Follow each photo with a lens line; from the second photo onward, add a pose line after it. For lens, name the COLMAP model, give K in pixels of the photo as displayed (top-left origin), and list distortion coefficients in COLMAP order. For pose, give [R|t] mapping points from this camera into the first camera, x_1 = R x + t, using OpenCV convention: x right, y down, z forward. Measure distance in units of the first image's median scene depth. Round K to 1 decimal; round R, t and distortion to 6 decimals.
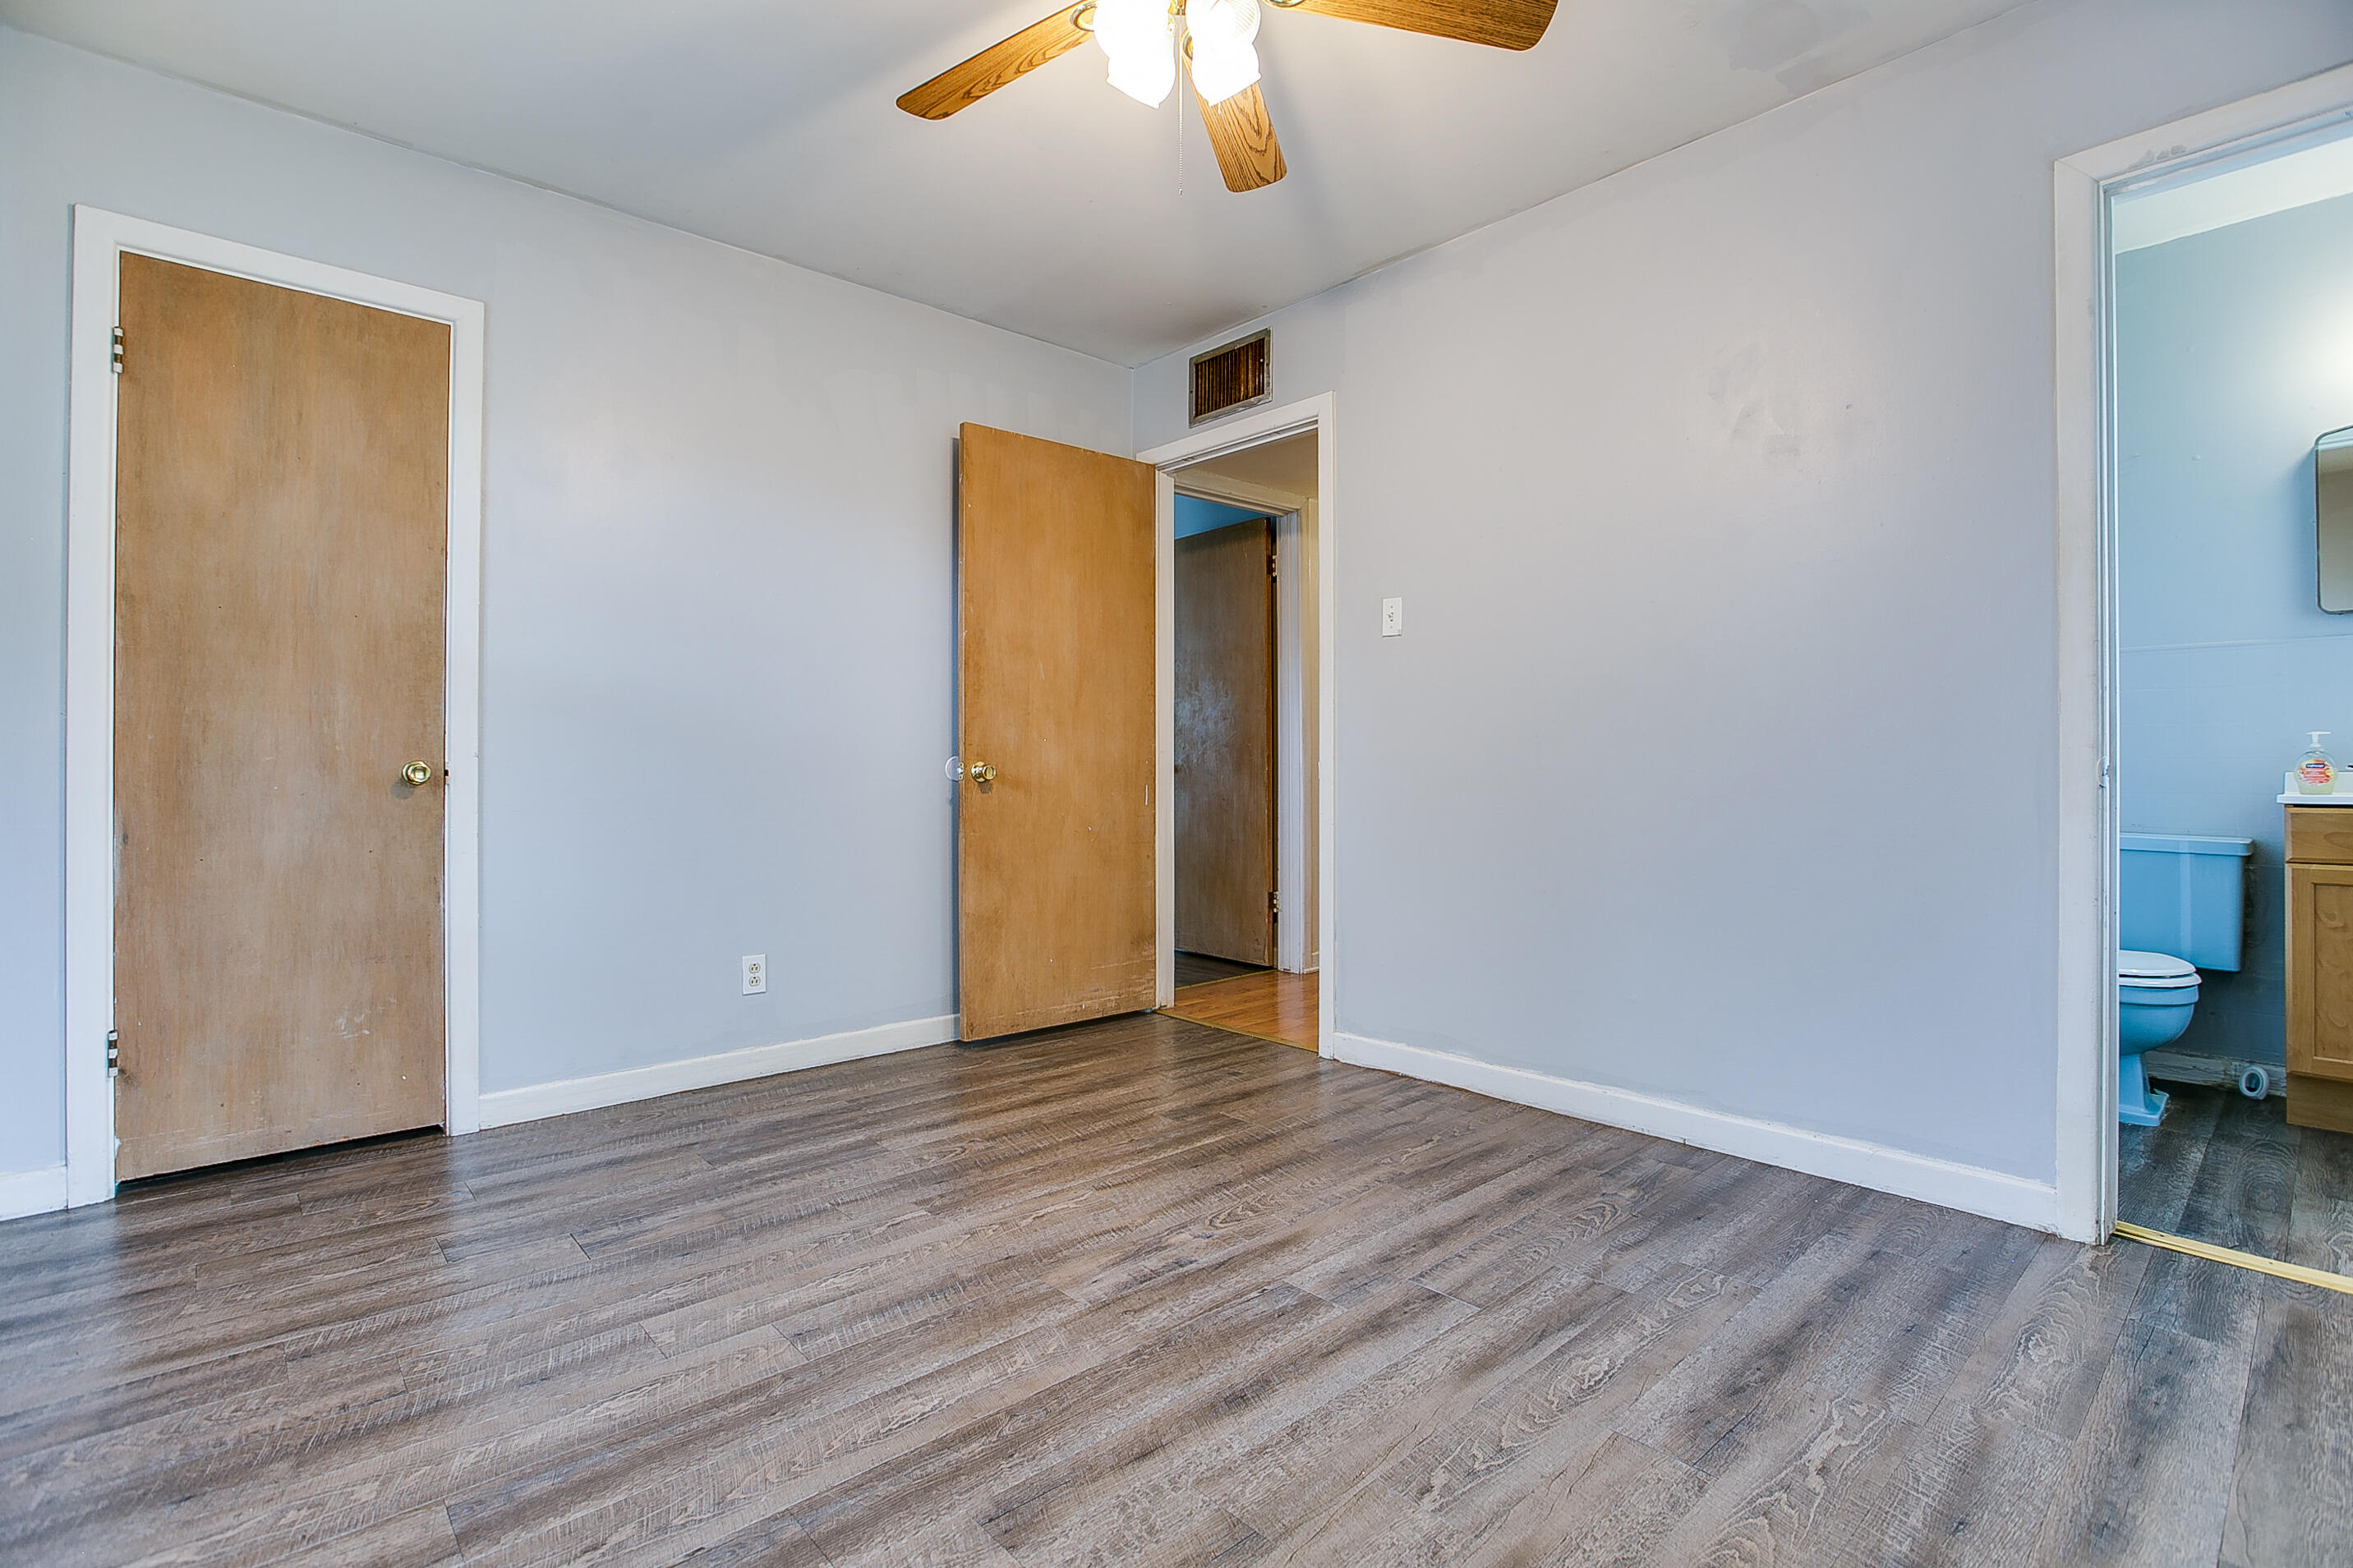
lens RADIAL K [[1108.0, 0, 1176.5], [0, 1108.0, 784.0], [0, 0, 1]] dist [0.000352, 0.000211]
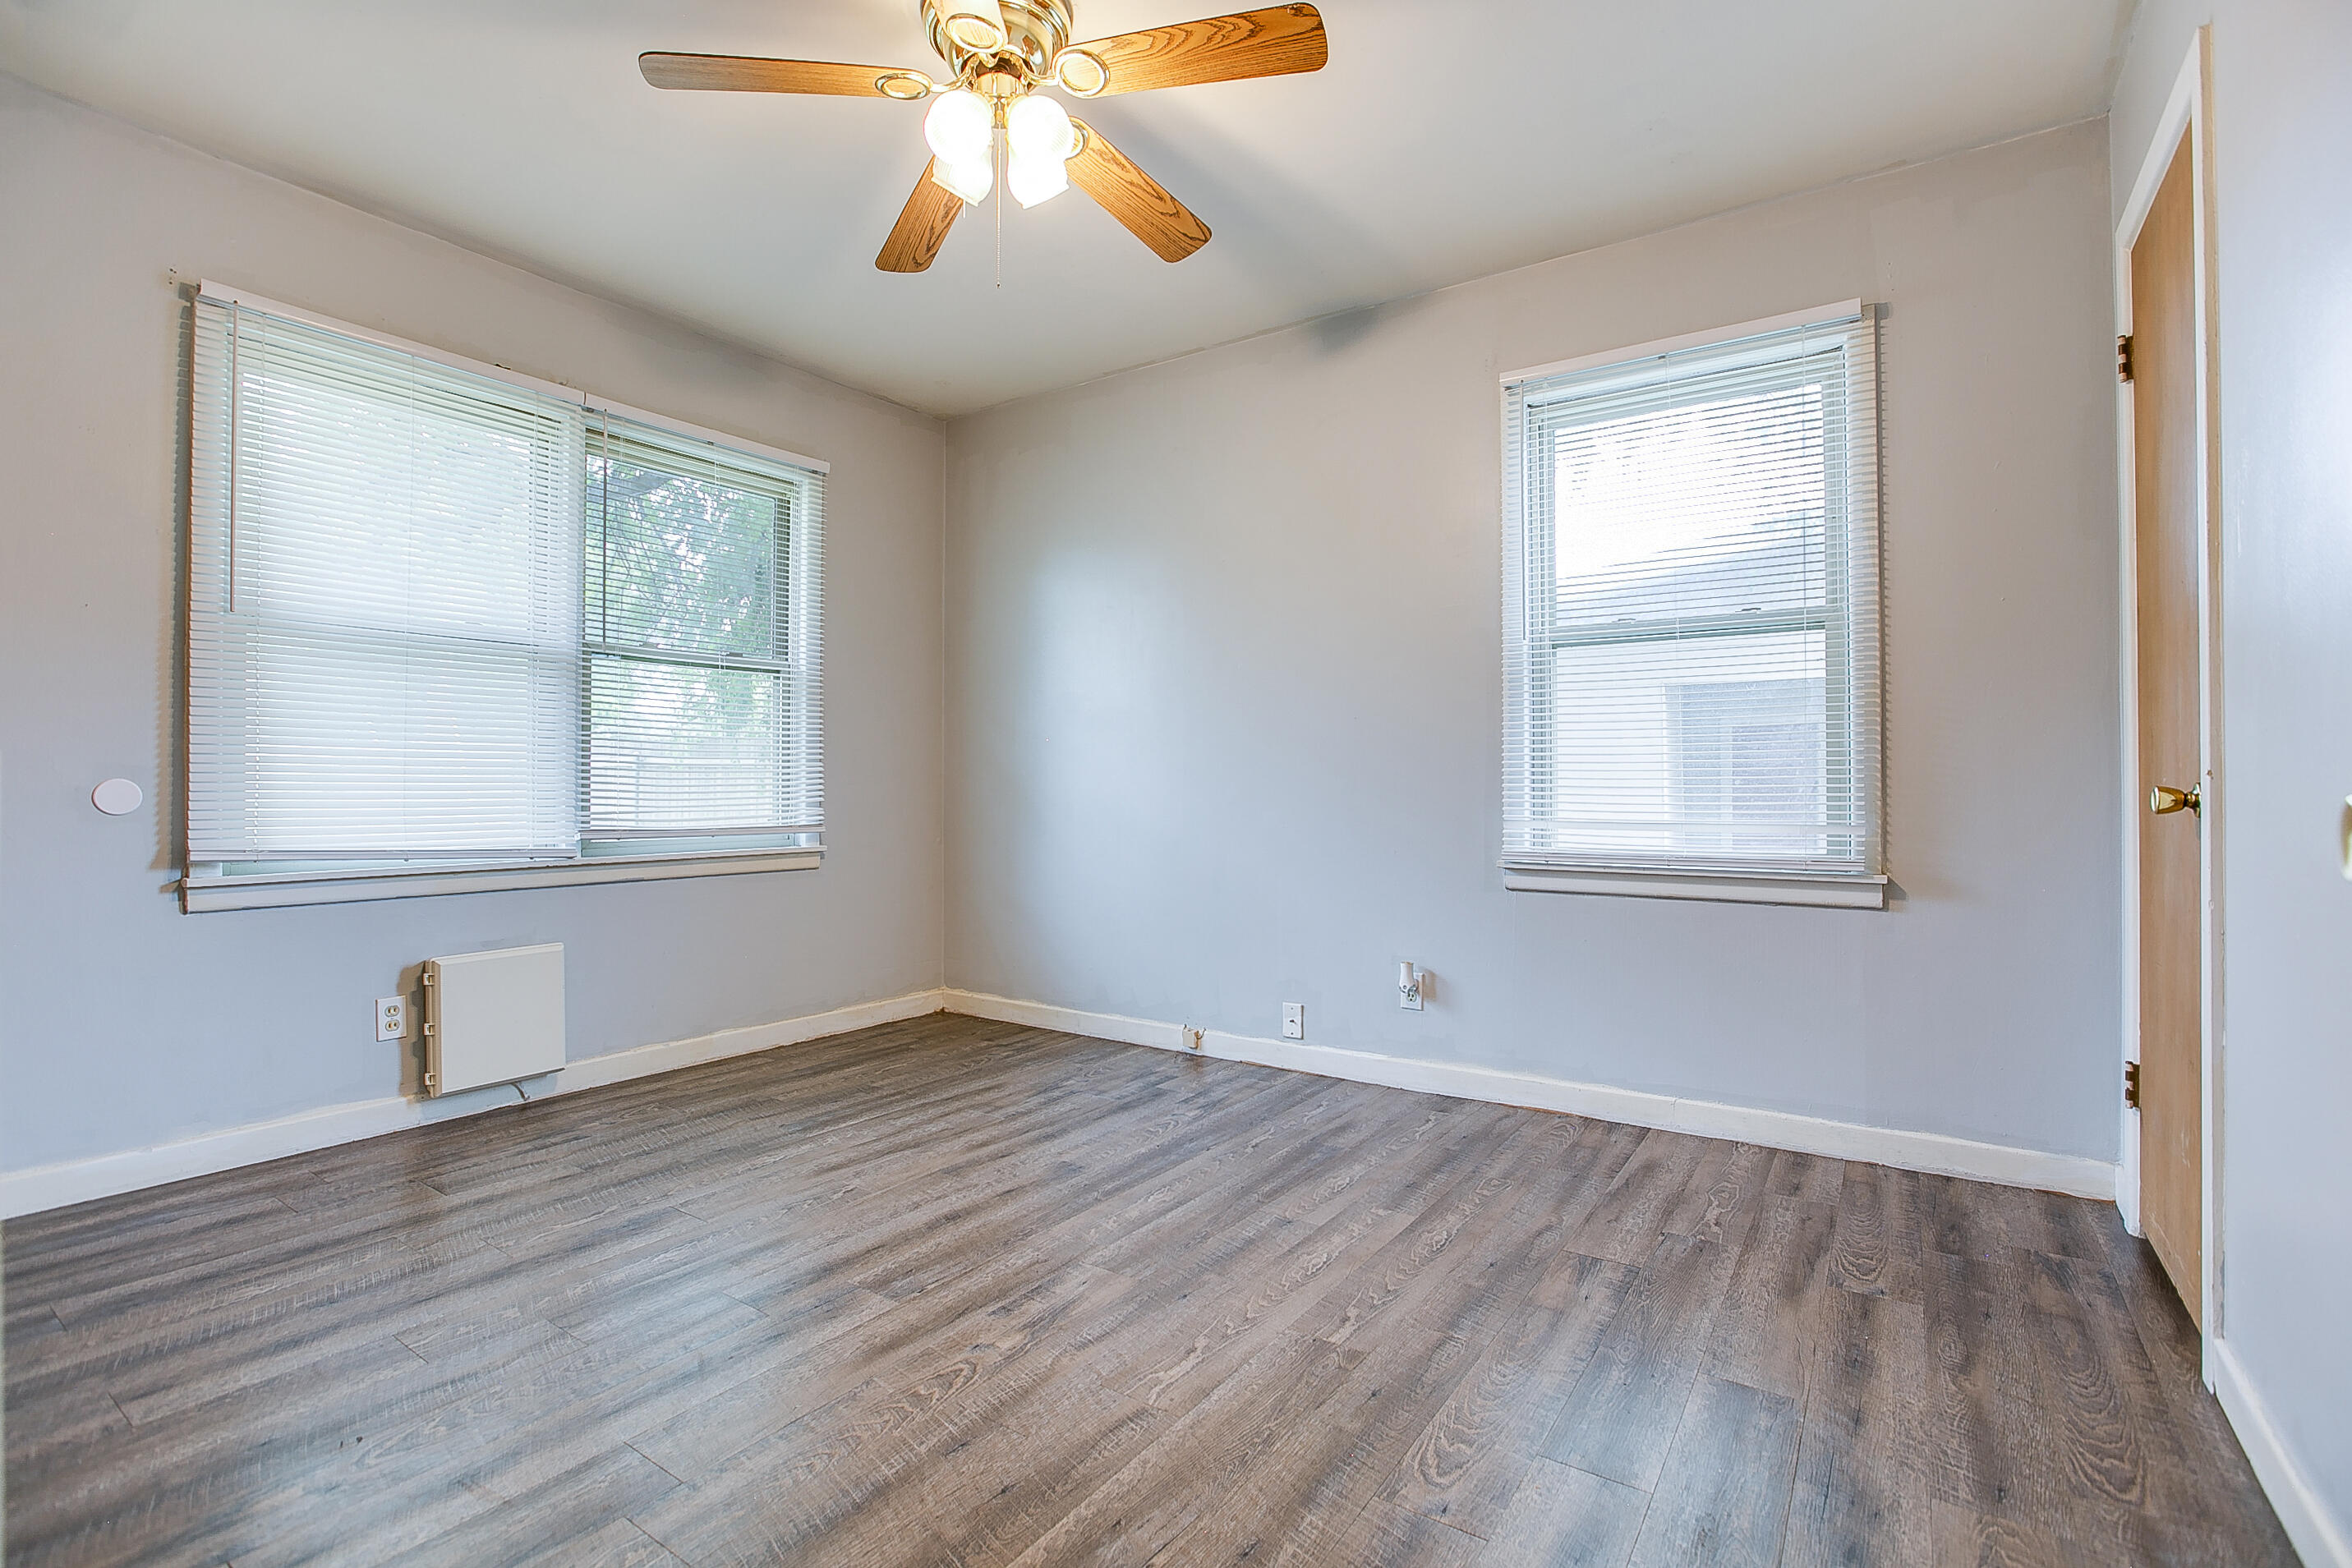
lens RADIAL K [[1092.5, 0, 1175.1], [0, 1092.5, 754.1], [0, 0, 1]] dist [0.000172, 0.000152]
pose [[-0.973975, -0.002224, -0.226646, 0.075265], [0.000852, 0.999909, -0.013471, -0.036358], [0.226655, -0.013314, -0.973884, 1.949028]]
